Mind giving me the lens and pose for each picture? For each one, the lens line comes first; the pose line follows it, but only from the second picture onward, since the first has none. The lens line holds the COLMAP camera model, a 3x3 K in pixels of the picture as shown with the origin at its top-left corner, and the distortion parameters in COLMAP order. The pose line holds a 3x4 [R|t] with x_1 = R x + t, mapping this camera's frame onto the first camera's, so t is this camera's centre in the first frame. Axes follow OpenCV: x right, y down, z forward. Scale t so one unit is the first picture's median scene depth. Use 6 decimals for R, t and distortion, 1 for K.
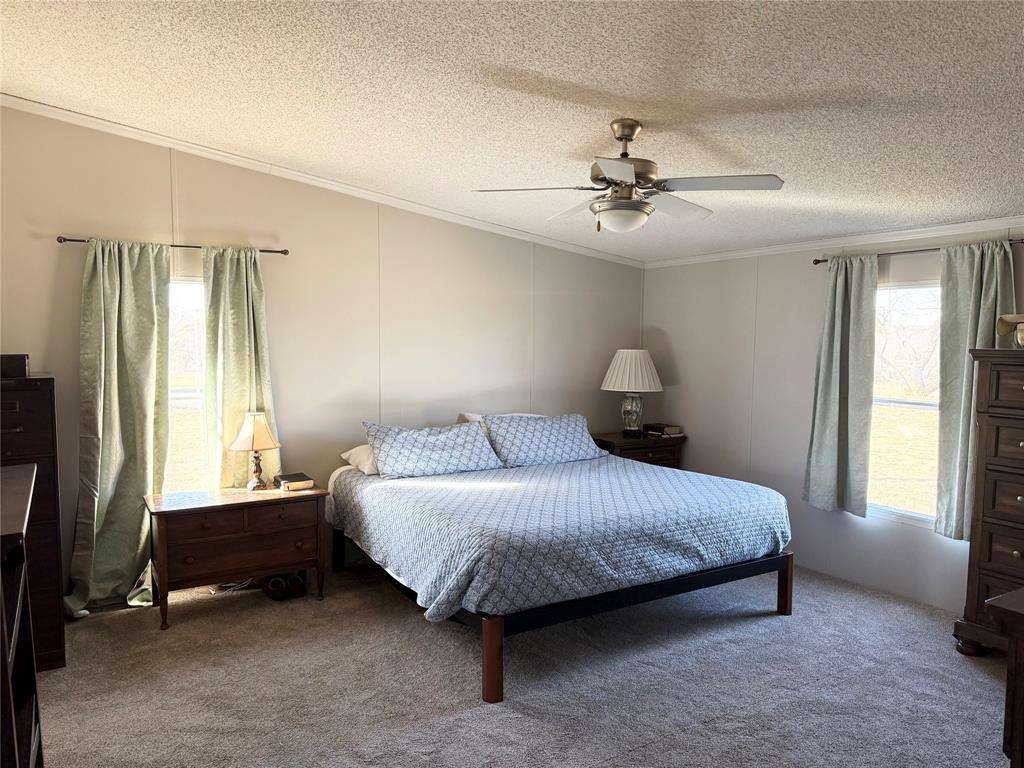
lens RADIAL K [[724.7, 0, 512.0], [0, 724.7, 384.0], [0, 0, 1]] dist [0.094879, -0.152761]
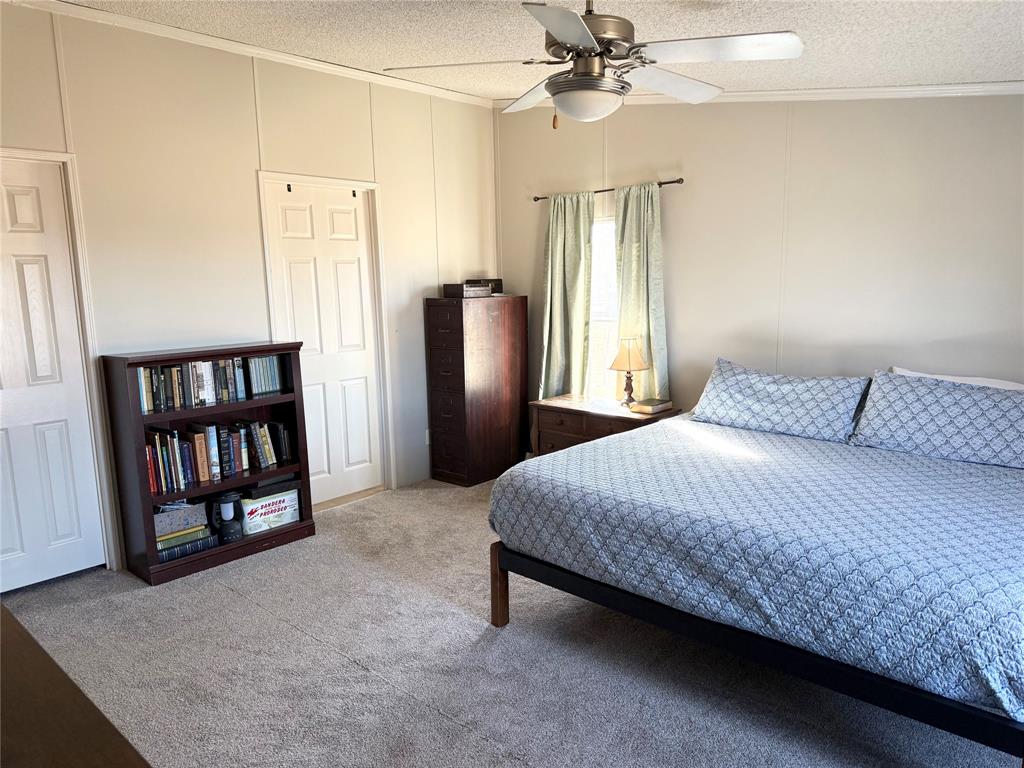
lens RADIAL K [[724.7, 0, 512.0], [0, 724.7, 384.0], [0, 0, 1]] dist [0.094879, -0.152761]
pose [[0.269690, 0.141085, -0.952556, 0.737926], [-0.046065, 0.989966, 0.133584, -0.032636], [0.961845, 0.007853, 0.273483, 0.593717]]
